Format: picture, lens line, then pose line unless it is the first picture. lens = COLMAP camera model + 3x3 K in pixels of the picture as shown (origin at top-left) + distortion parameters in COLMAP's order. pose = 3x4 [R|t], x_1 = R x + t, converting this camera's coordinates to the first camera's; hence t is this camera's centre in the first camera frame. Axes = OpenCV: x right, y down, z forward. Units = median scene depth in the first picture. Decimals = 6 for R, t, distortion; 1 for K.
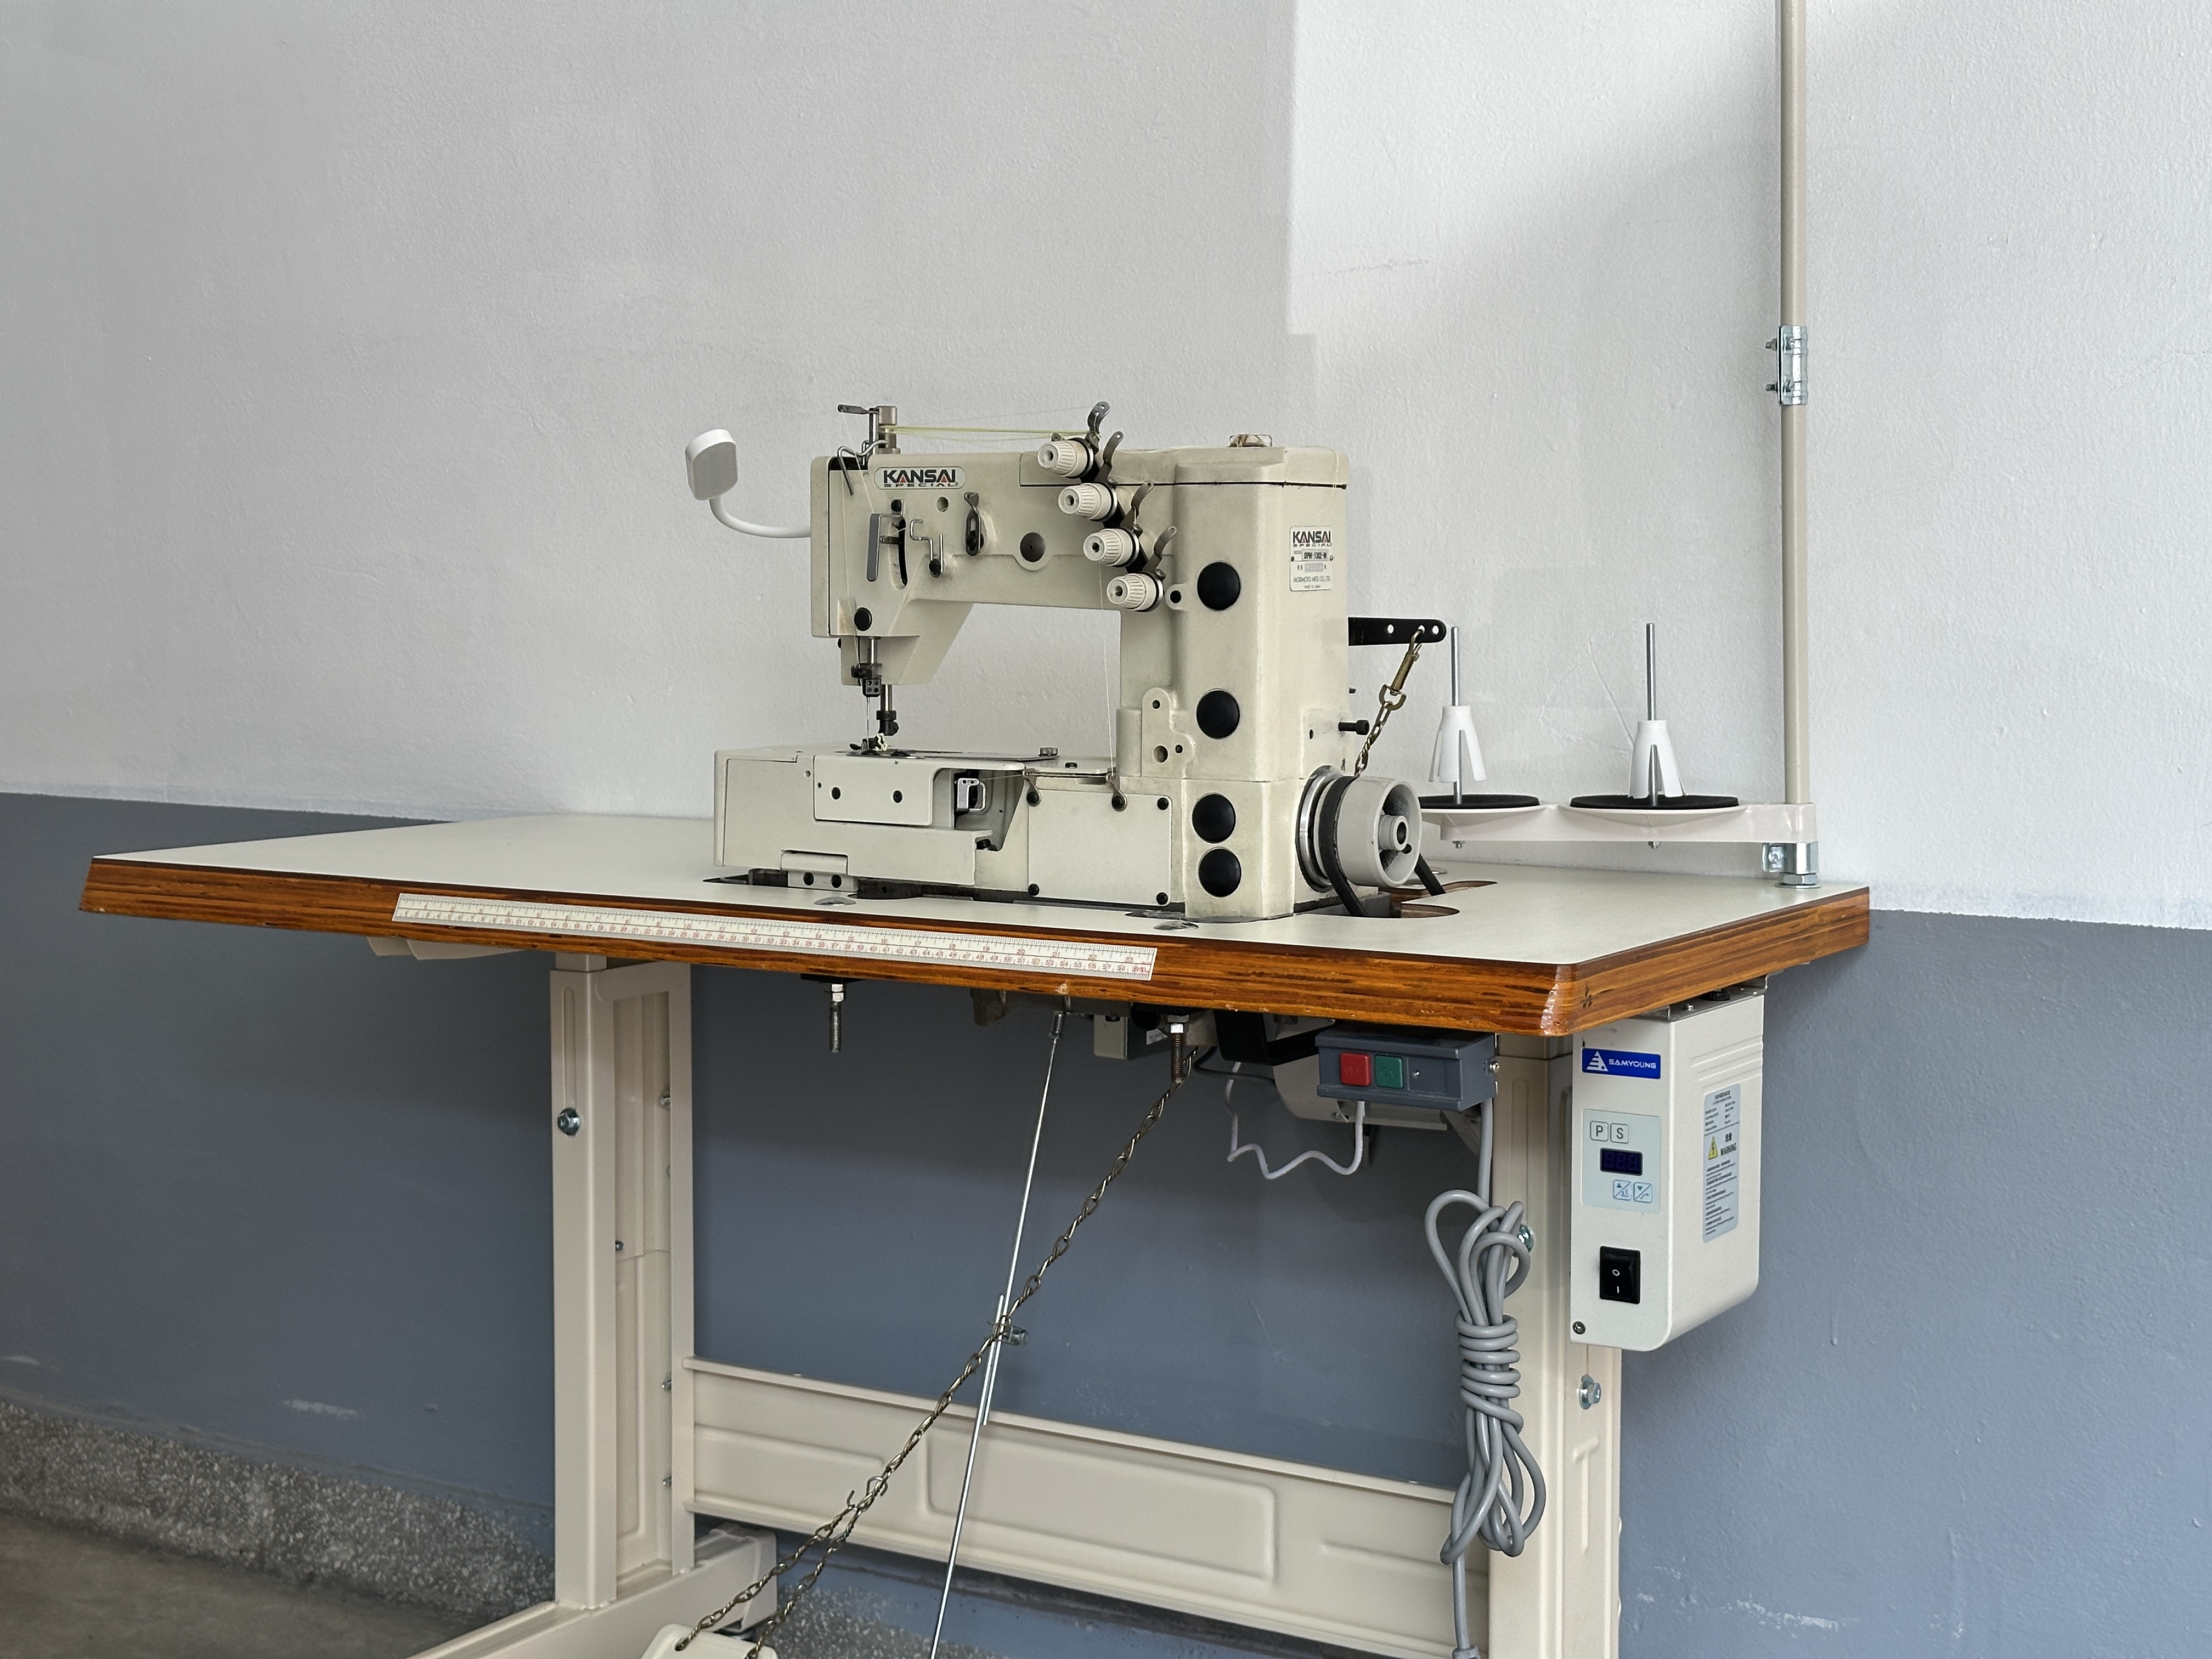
lens RADIAL K [[3103.1, 0, 1106.0], [0, 3103.1, 829.5], [0, 0, 1]] dist [0.186068, -0.391903]
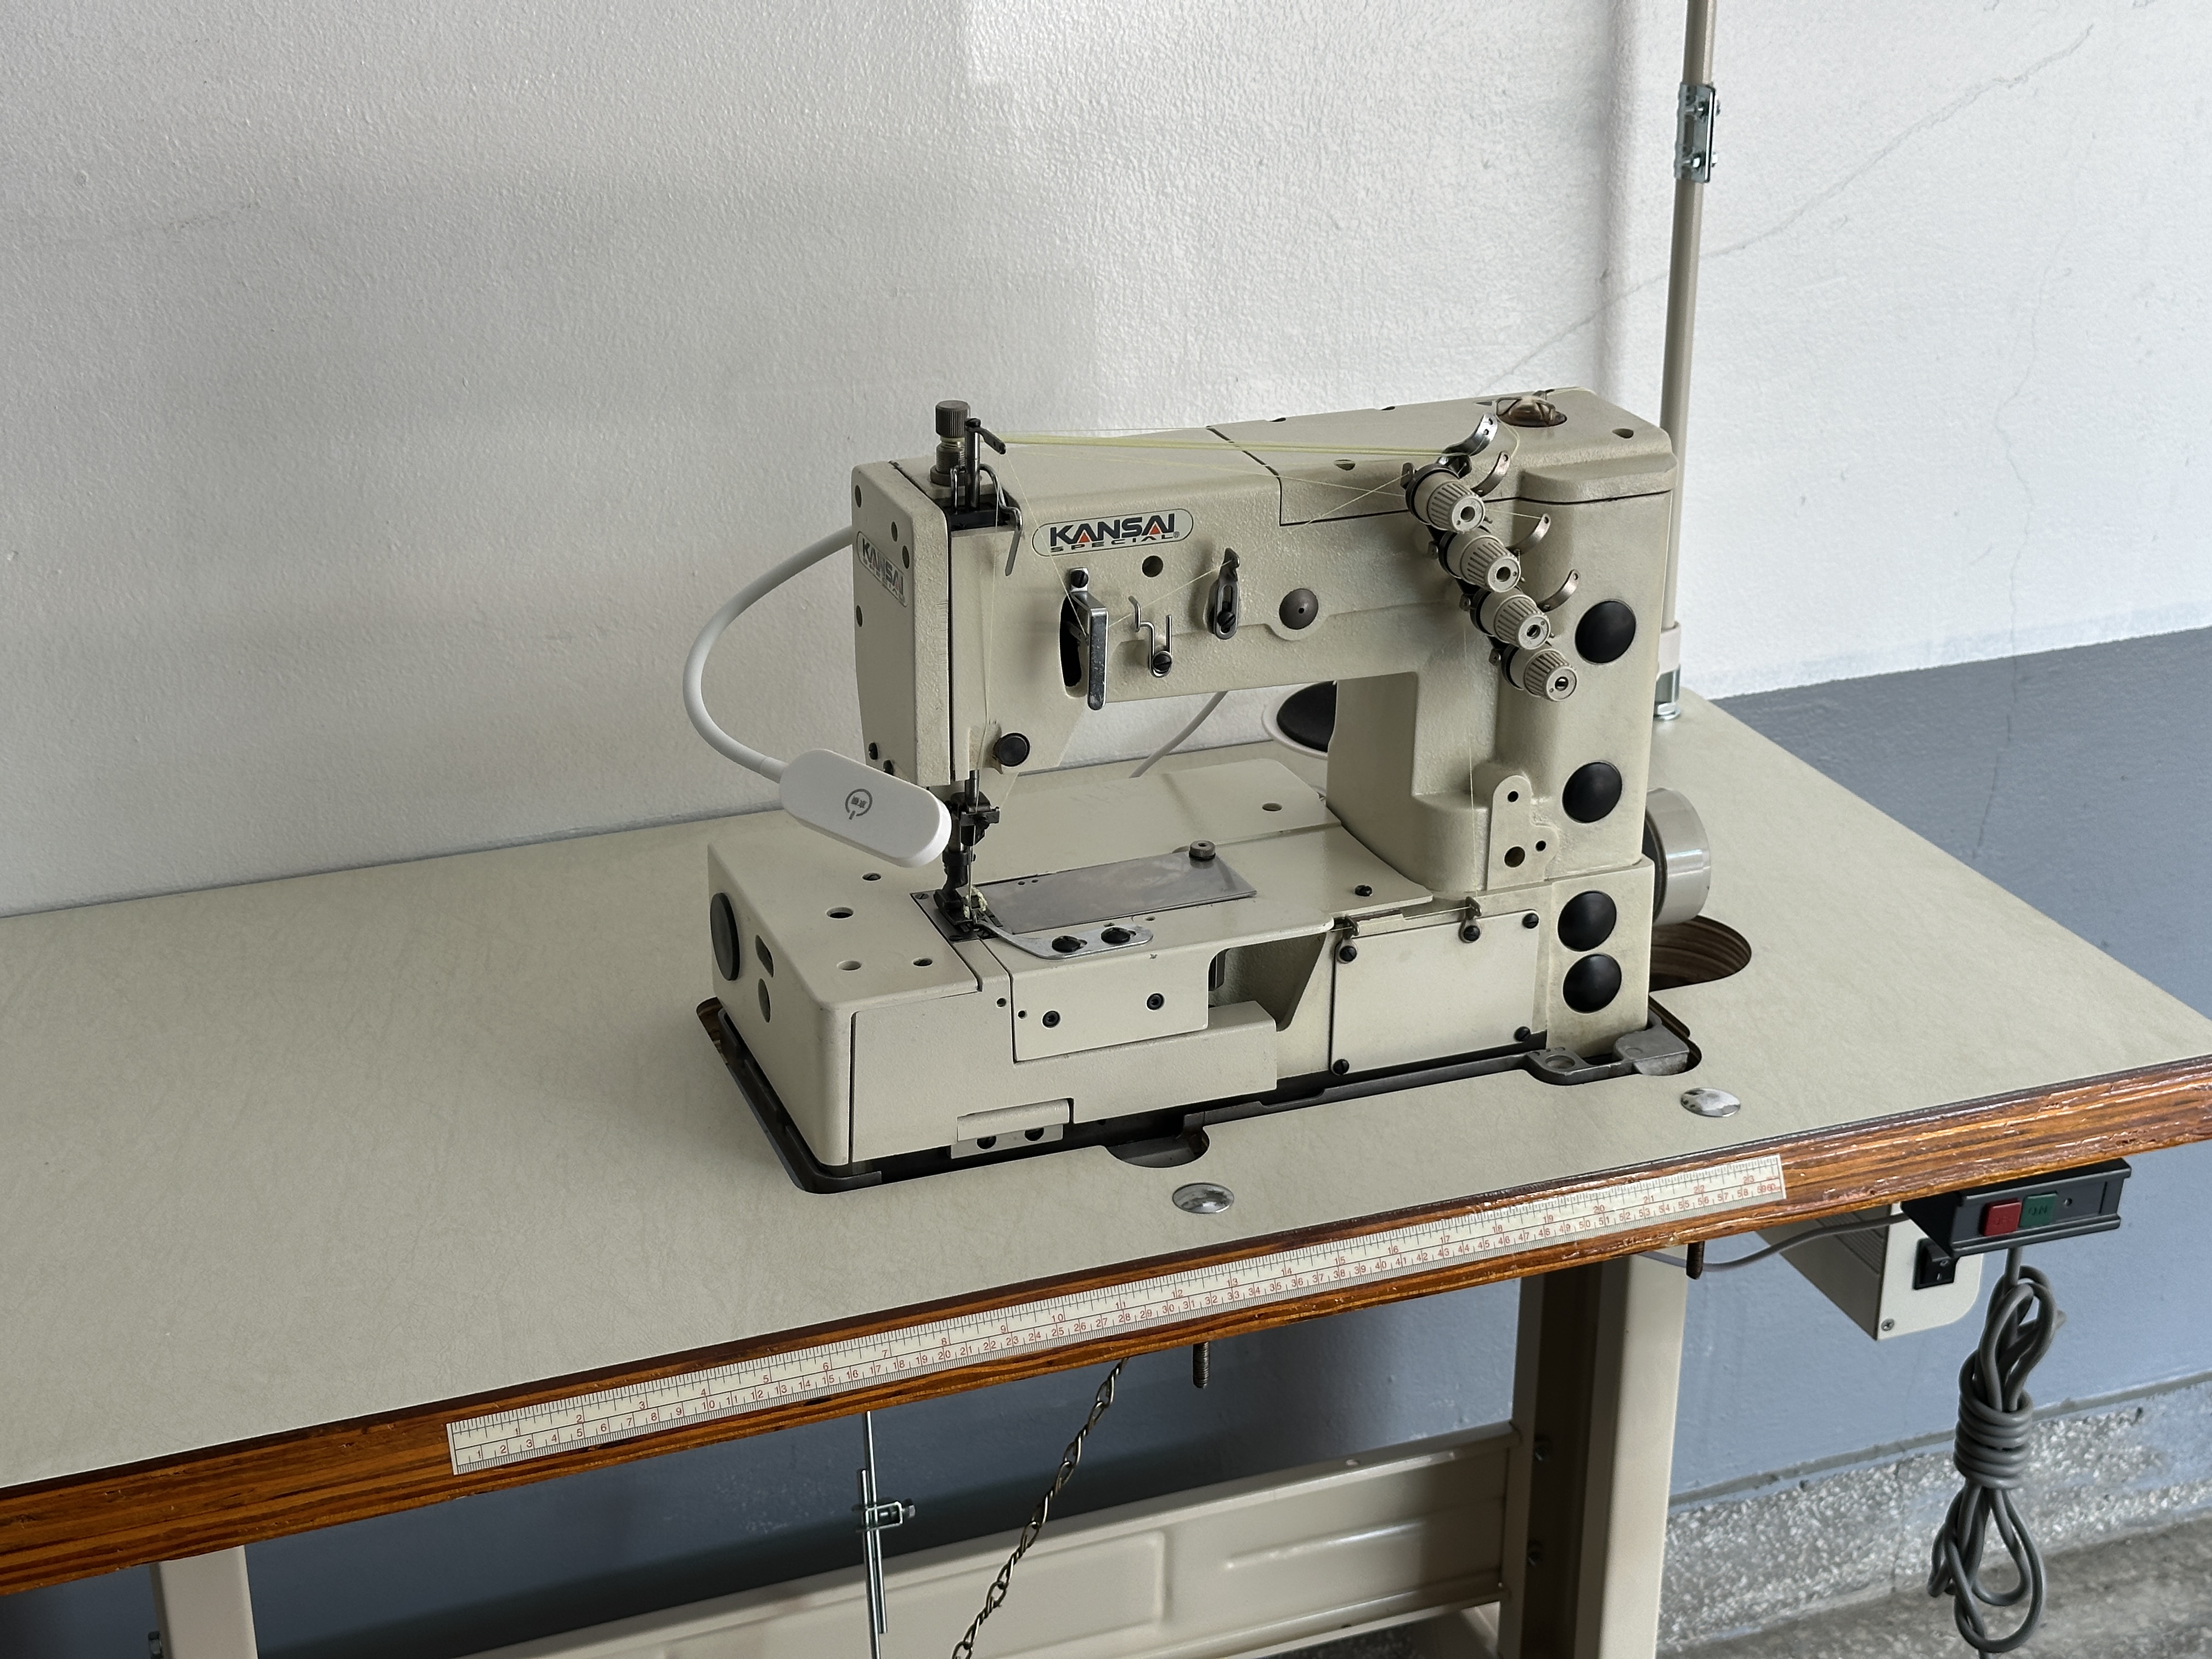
lens RADIAL K [[3084.7, 0, 1068.4], [0, 3084.7, 874.6], [0, 0, 1]] dist [0.146193, -0.072988]
pose [[0.609320, -0.329054, 0.721424, -0.562557], [0.062277, 0.926877, 0.370164, -0.290583], [-0.790475, -0.180620, 0.585257, 0.629733]]
